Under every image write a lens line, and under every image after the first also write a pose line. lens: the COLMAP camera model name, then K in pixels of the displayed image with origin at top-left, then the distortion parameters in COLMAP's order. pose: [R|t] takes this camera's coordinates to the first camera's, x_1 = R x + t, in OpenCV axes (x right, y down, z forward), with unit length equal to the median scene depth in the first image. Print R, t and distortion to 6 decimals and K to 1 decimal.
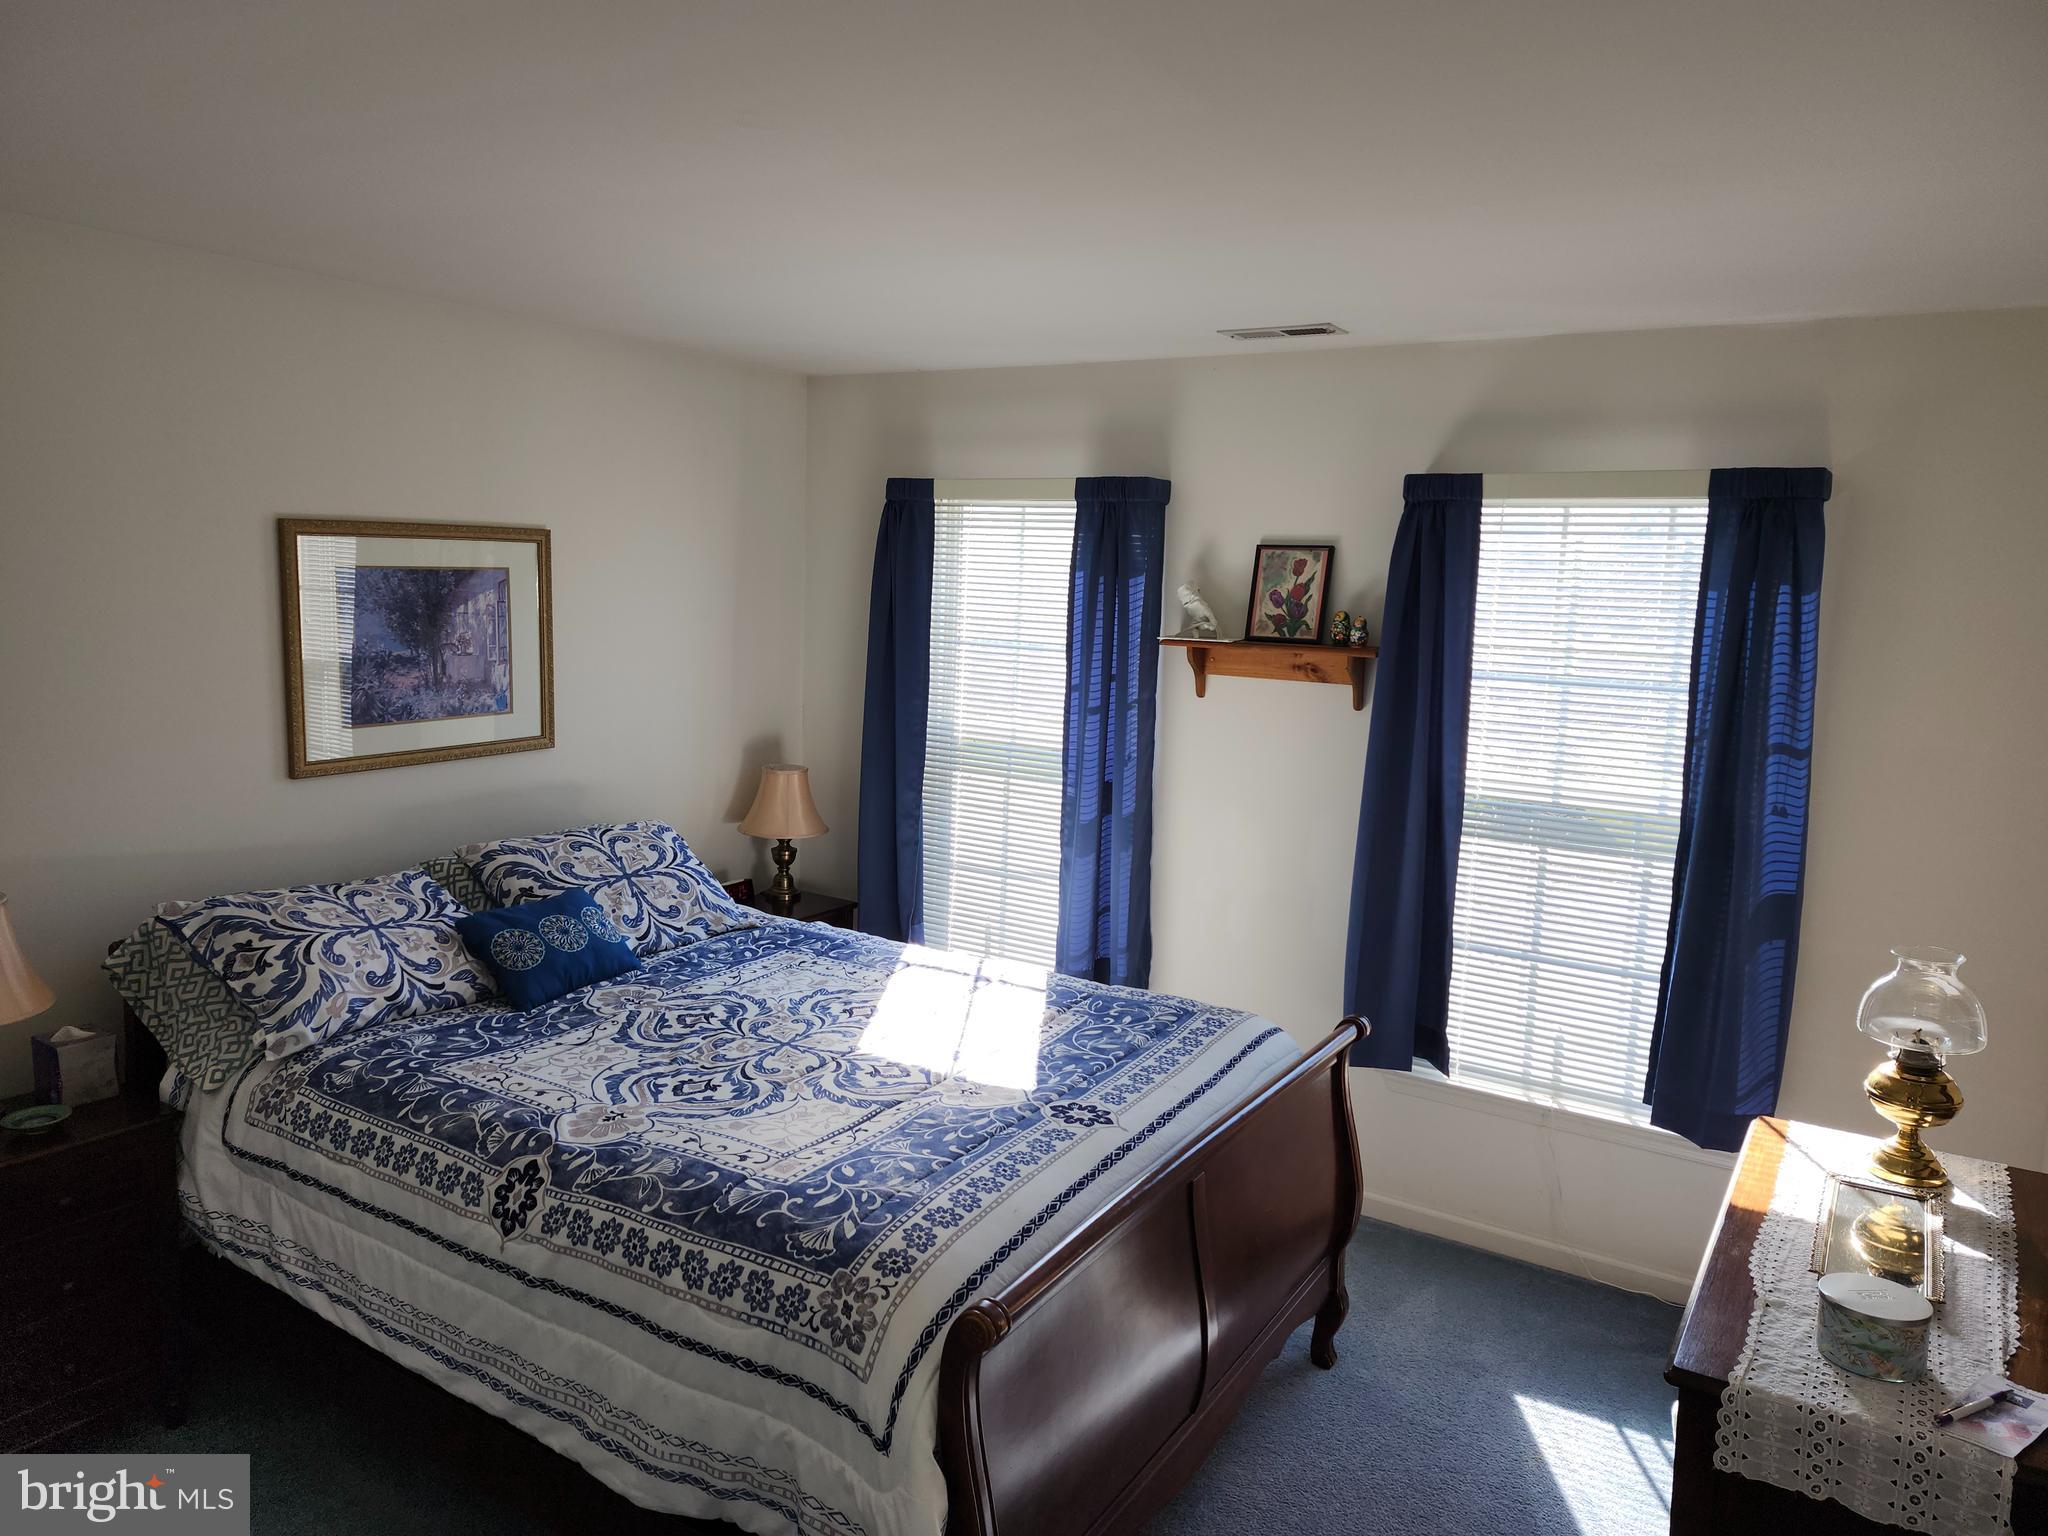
lens RADIAL K [[1428.4, 0, 1030.8], [0, 1428.4, 758.6], [0, 0, 1]] dist [0.087962, -0.060504]
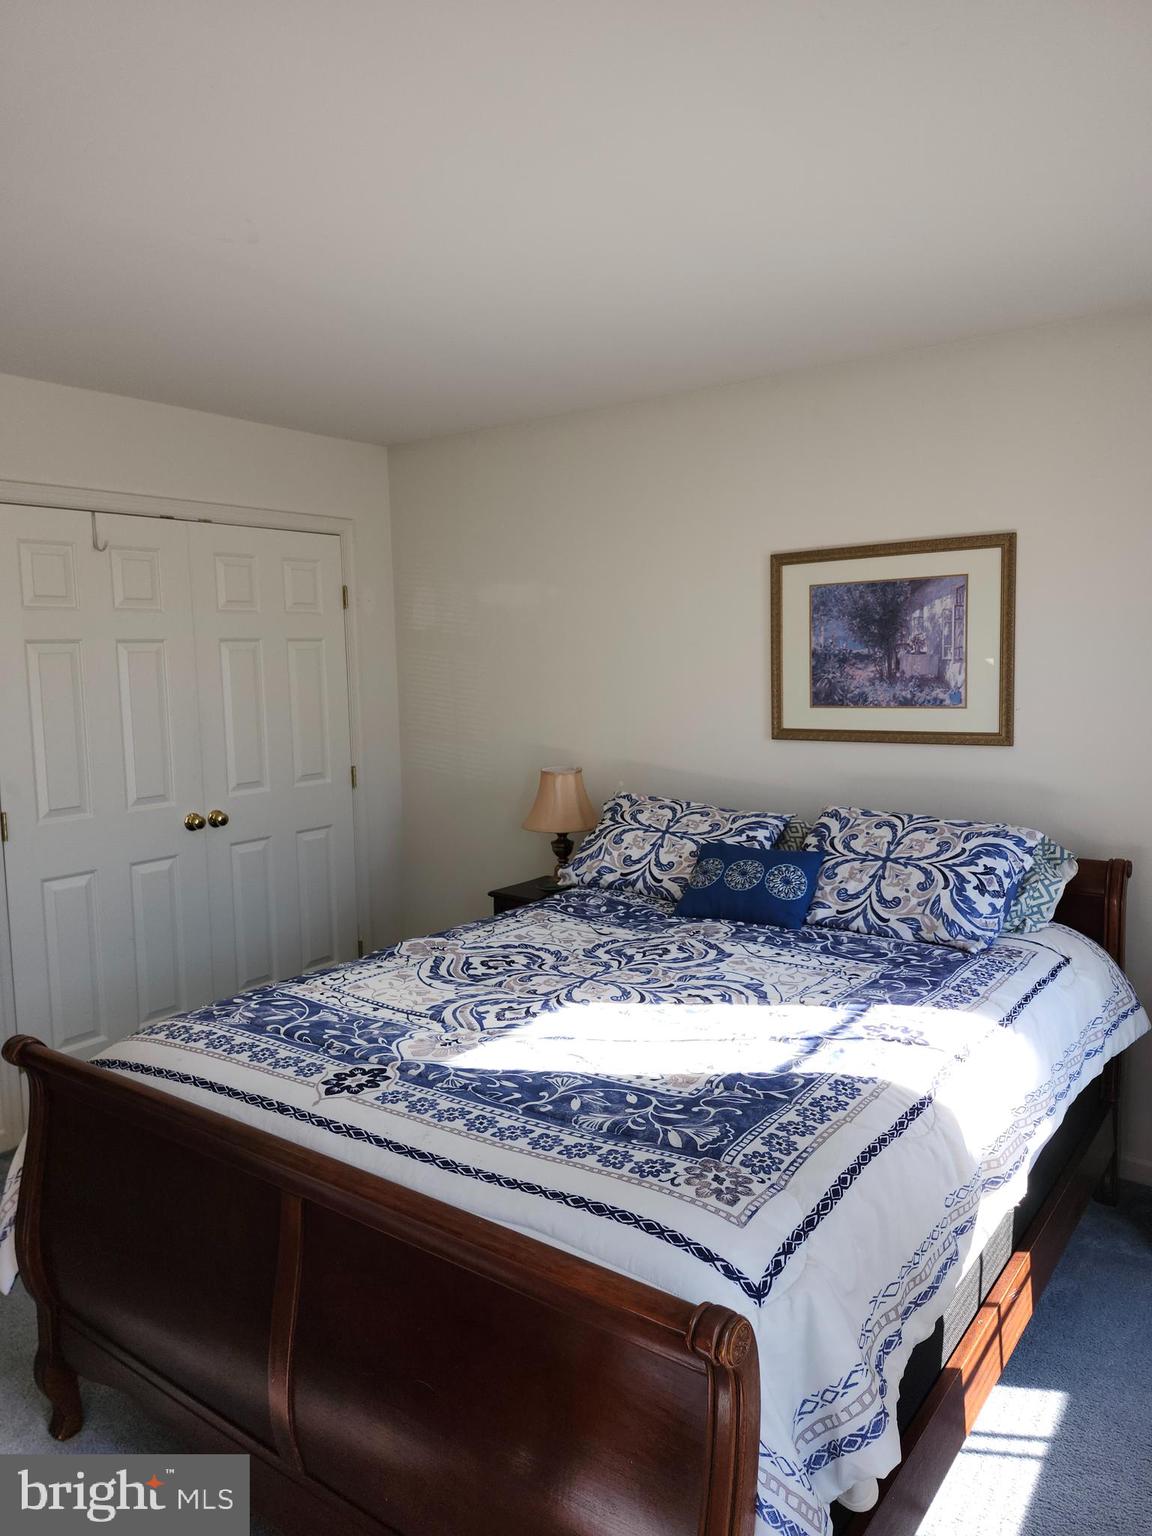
lens RADIAL K [[1071.3, 0, 587.7], [0, 1071.3, 767.6], [0, 0, 1]] dist [0.087962, -0.060504]
pose [[-0.092358, 0.079882, -0.992516, 0.550391], [-0.119712, 0.988656, 0.090711, -0.031470], [0.988503, 0.127194, -0.081748, 0.908644]]
